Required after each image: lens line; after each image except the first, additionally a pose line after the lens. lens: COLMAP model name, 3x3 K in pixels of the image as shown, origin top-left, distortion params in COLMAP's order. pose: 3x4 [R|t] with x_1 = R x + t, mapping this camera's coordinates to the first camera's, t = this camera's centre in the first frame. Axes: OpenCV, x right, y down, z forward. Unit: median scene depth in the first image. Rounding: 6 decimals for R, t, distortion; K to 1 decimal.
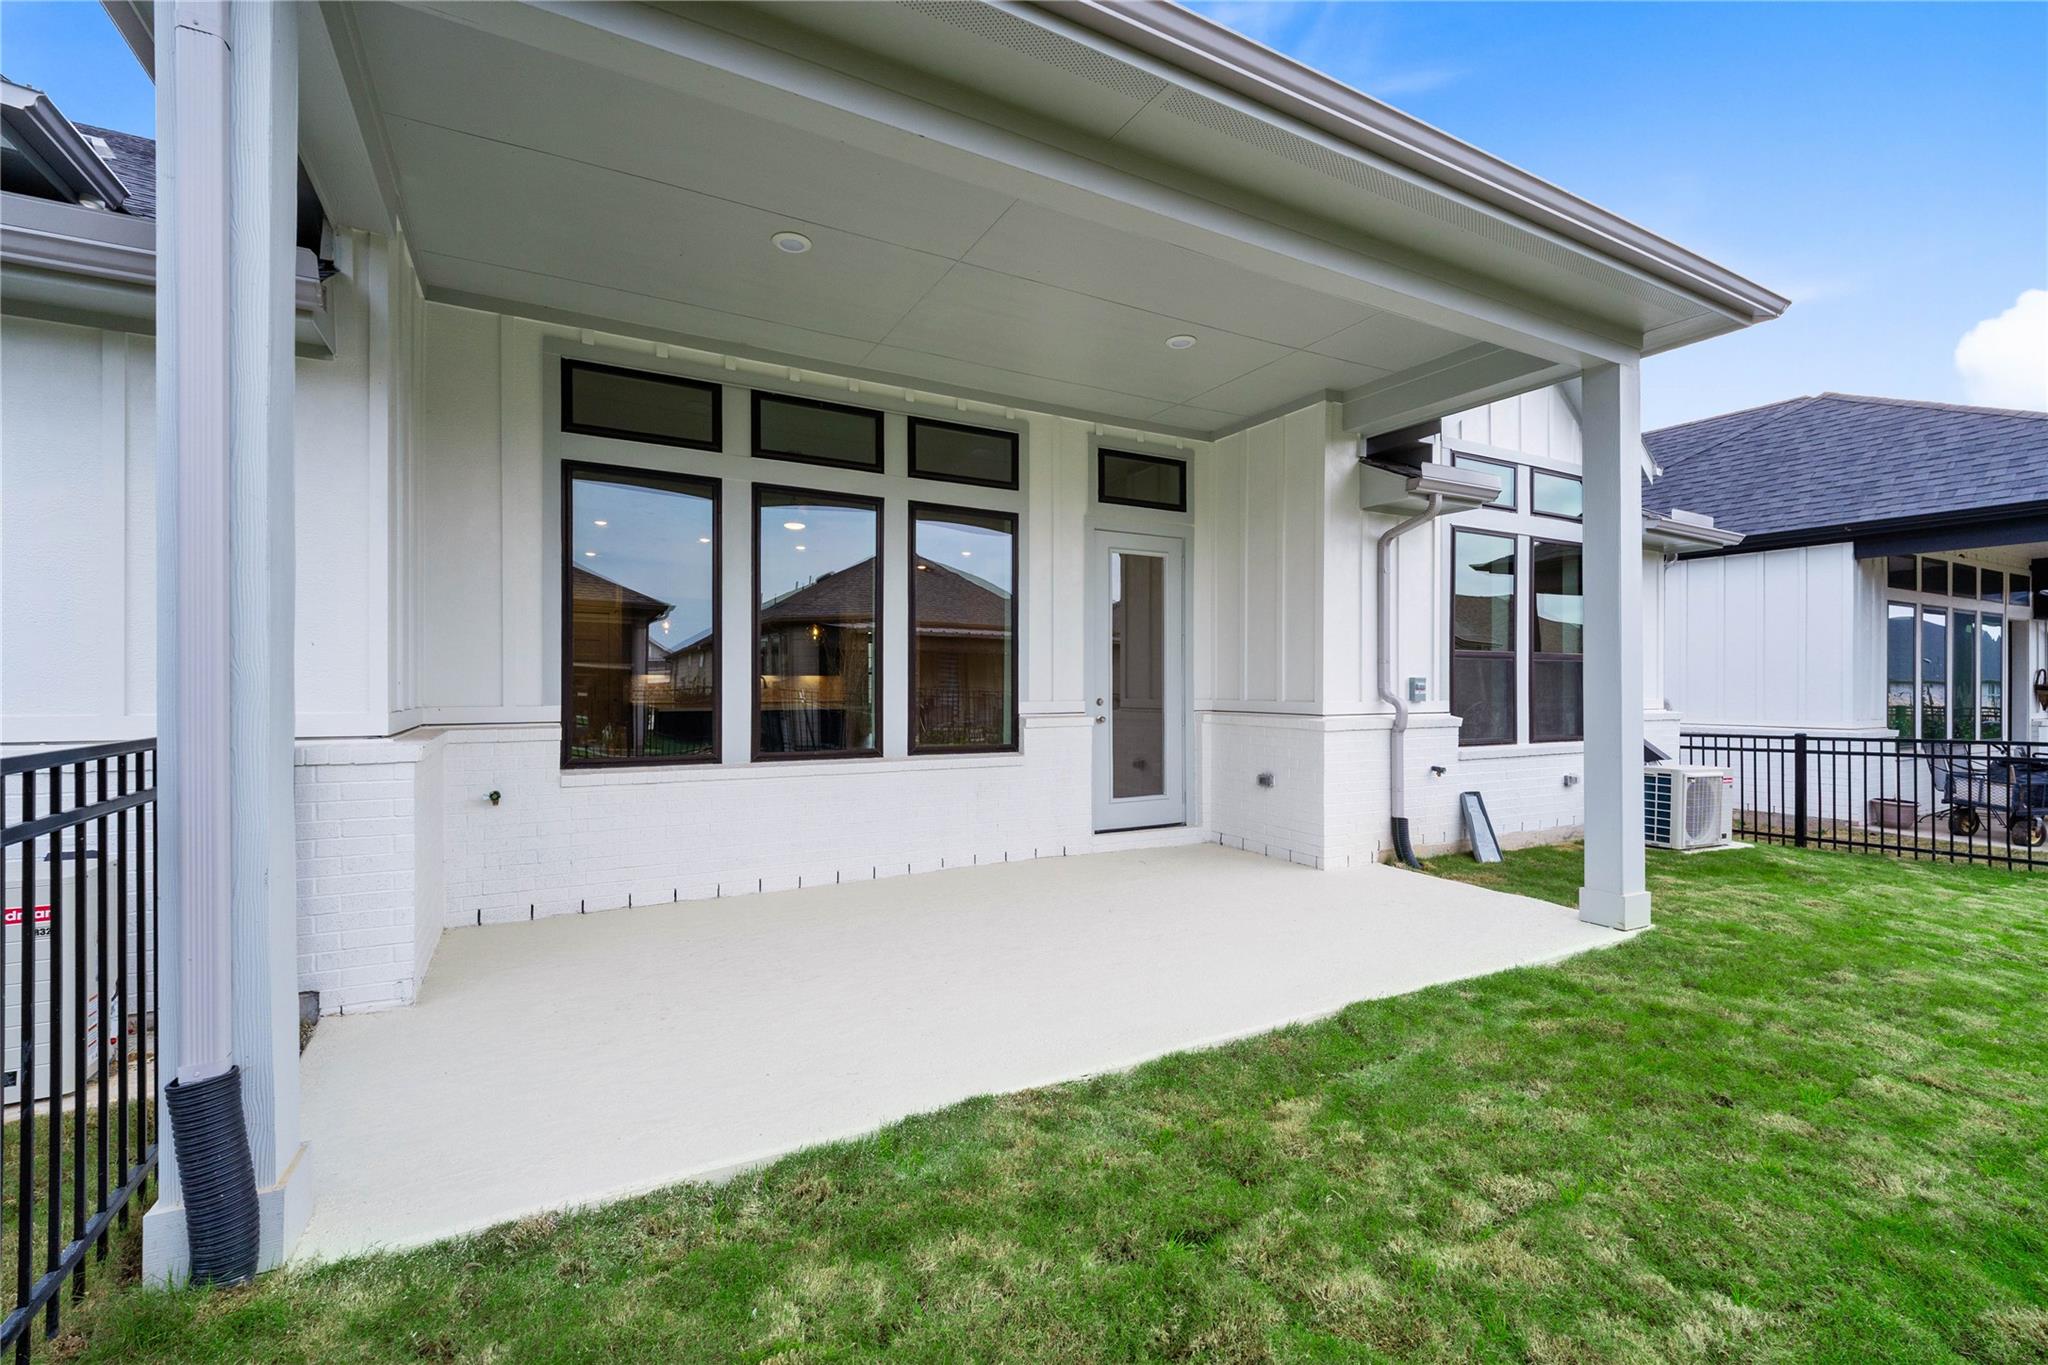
lens RADIAL K [[854.3, 0, 1024.0], [0, 854.3, 682.5], [0, 0, 1]] dist [0.023970, -0.000192]
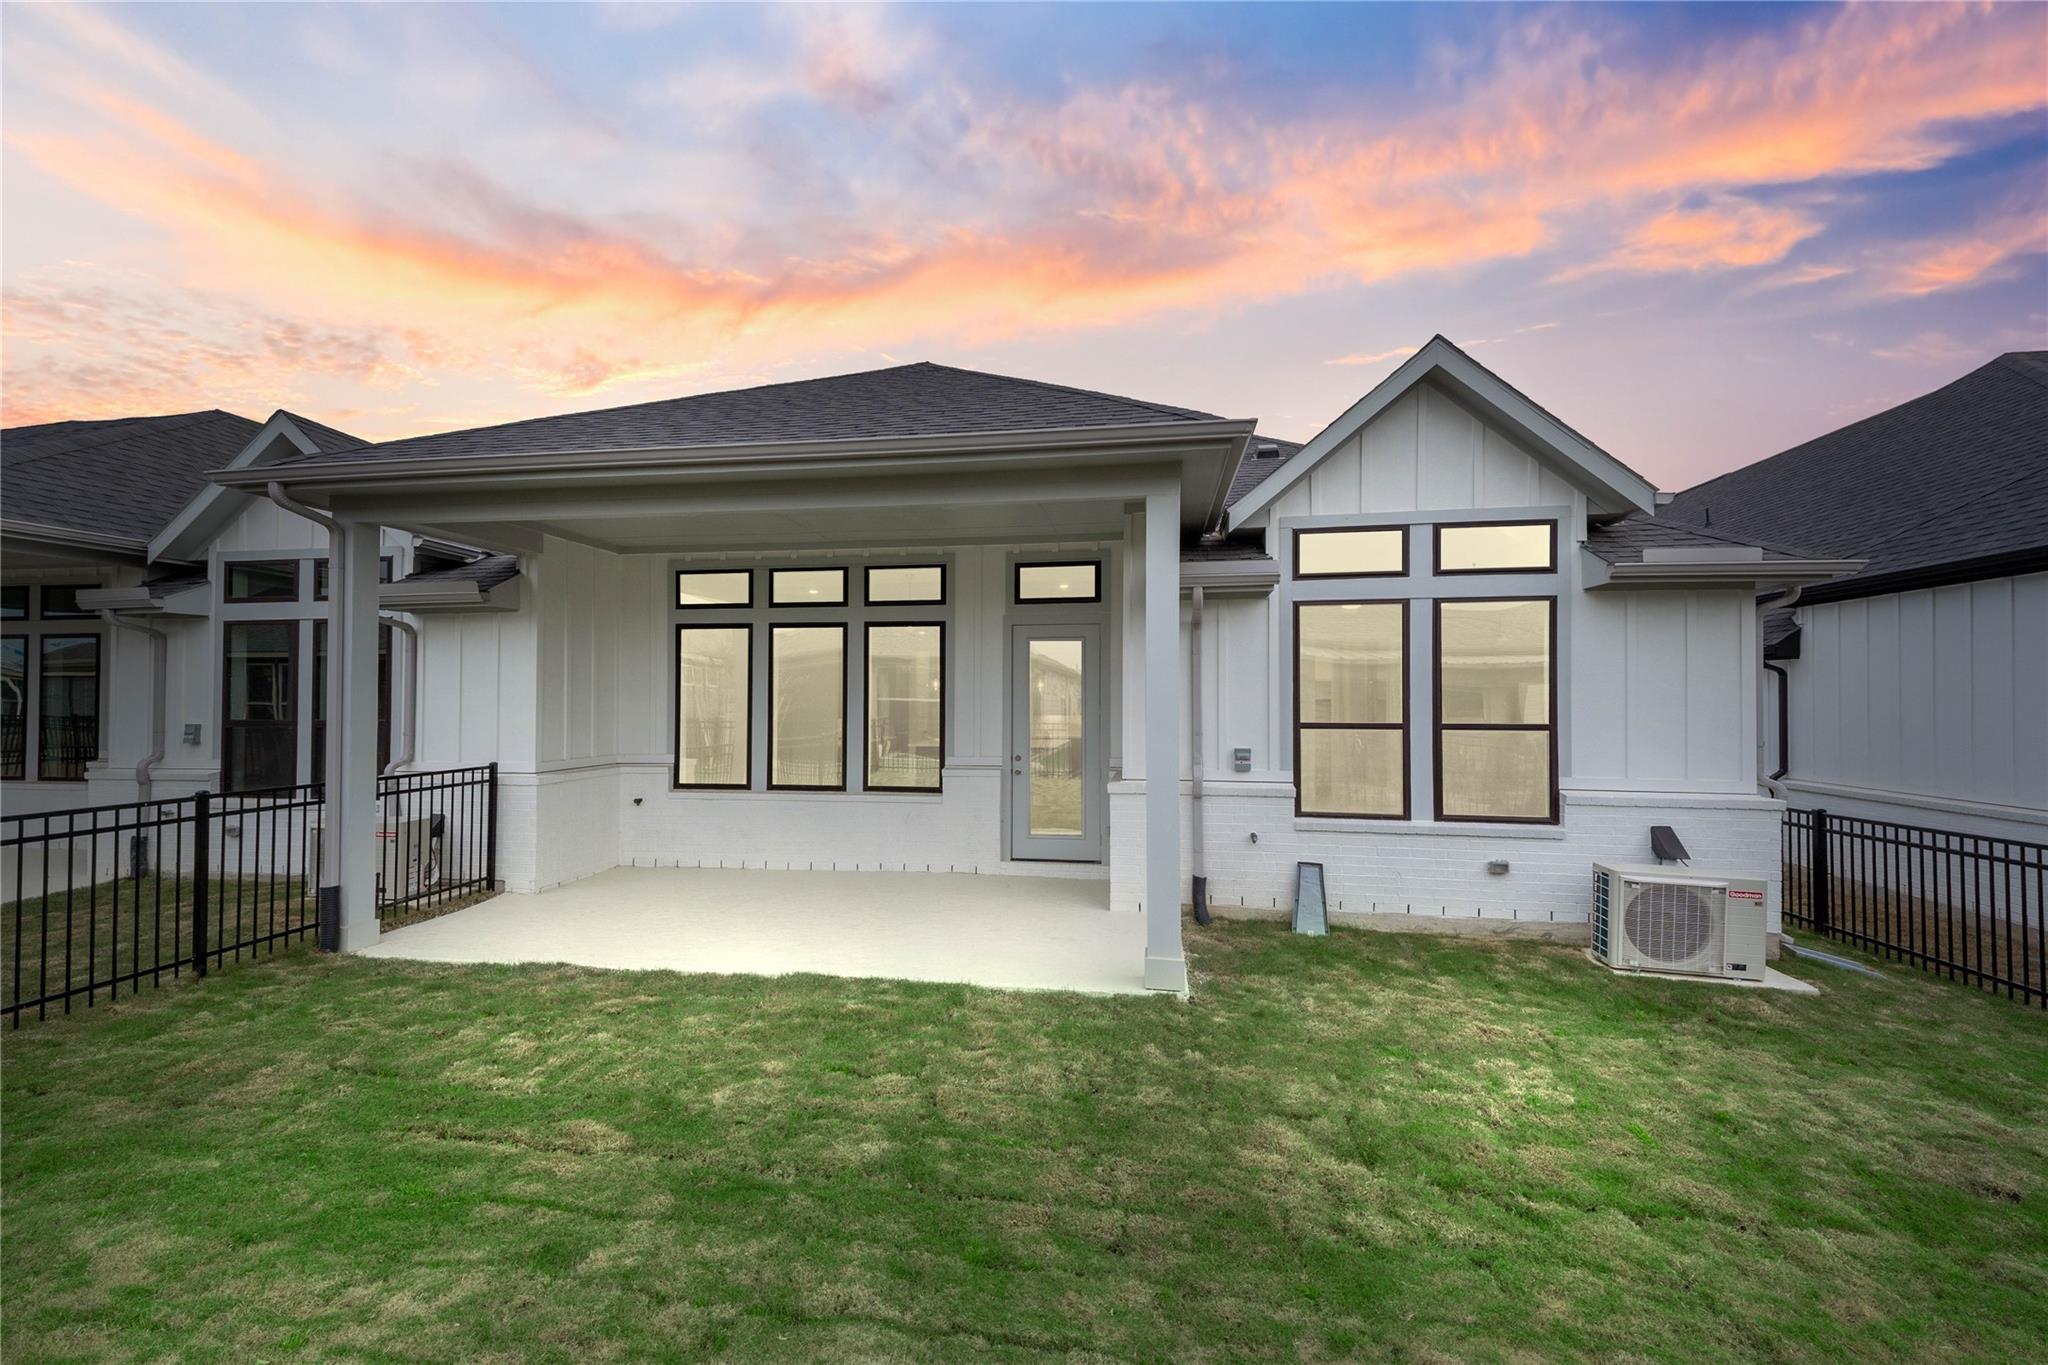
lens RADIAL K [[841.9, 0, 1058.2], [0, 841.9, 680.9], [0, 0, 1]] dist [0.025318, -0.000106]
pose [[0.793791, -0.013904, -0.608031, 1.239794], [0.000879, 0.999764, -0.021713, -0.091588], [0.608190, 0.016701, 0.793616, 0.038058]]
